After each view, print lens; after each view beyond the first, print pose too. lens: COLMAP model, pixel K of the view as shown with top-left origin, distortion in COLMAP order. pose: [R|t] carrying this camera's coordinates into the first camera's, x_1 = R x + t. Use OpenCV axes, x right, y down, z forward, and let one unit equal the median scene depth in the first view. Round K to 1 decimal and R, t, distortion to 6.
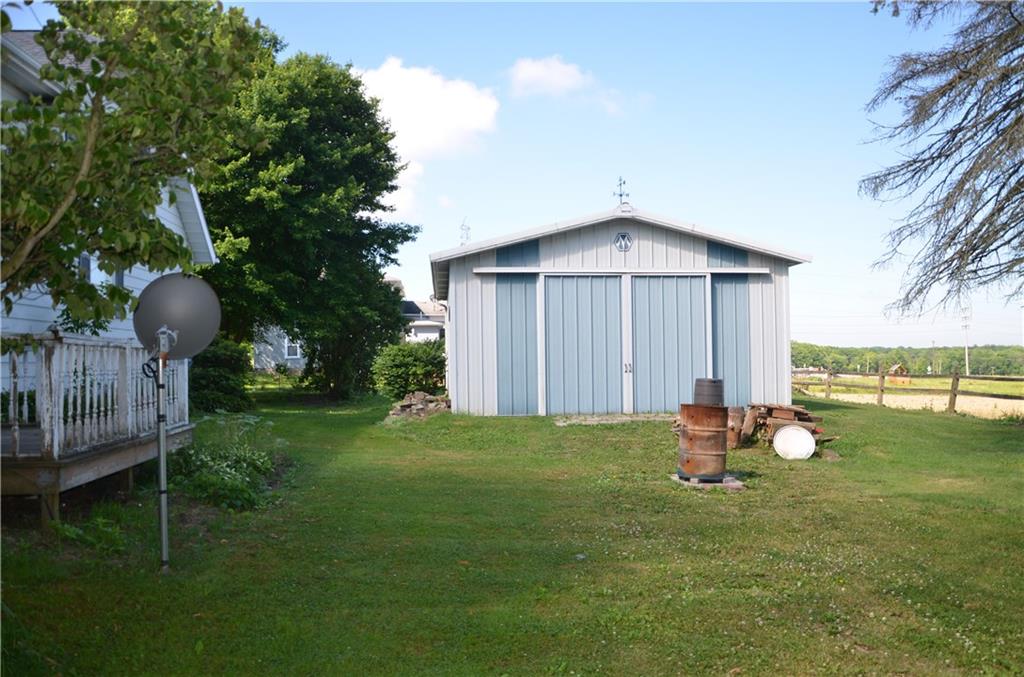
lens RADIAL K [[793.4, 0, 517.2], [0, 793.4, 342.8], [0, 0, 1]] dist [-0.156433, 0.108913]
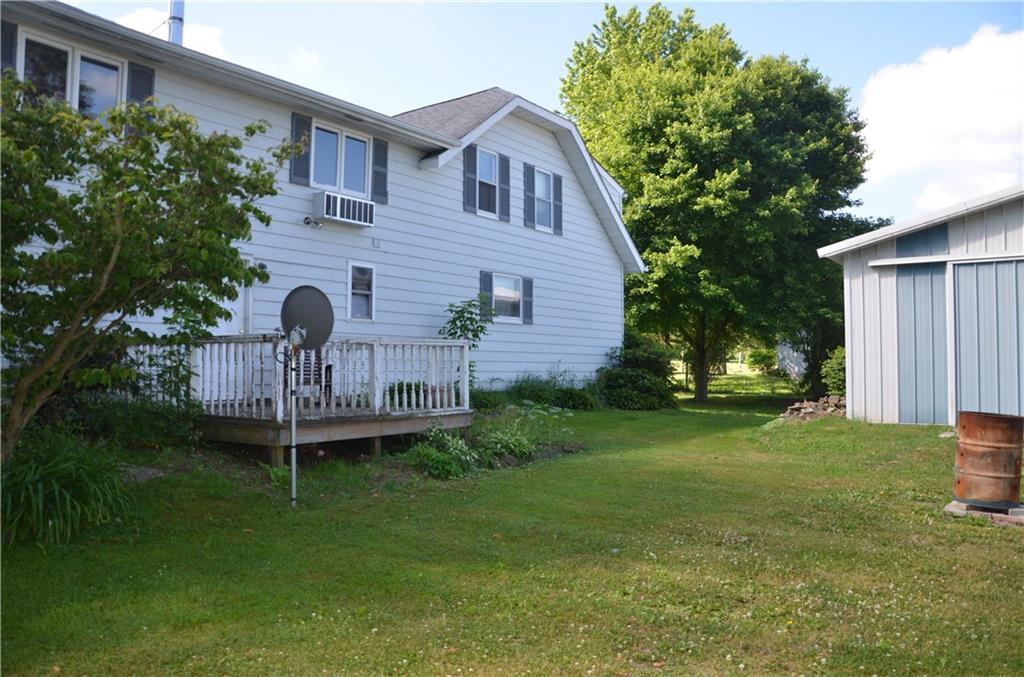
lens RADIAL K [[793.4, 0, 517.2], [0, 793.4, 342.8], [0, 0, 1]] dist [-0.156433, 0.108913]
pose [[0.758216, -0.010350, -0.651921, 0.205874], [0.004925, 0.999936, -0.010148, 0.006857], [0.651985, 0.004483, 0.758219, 0.056371]]
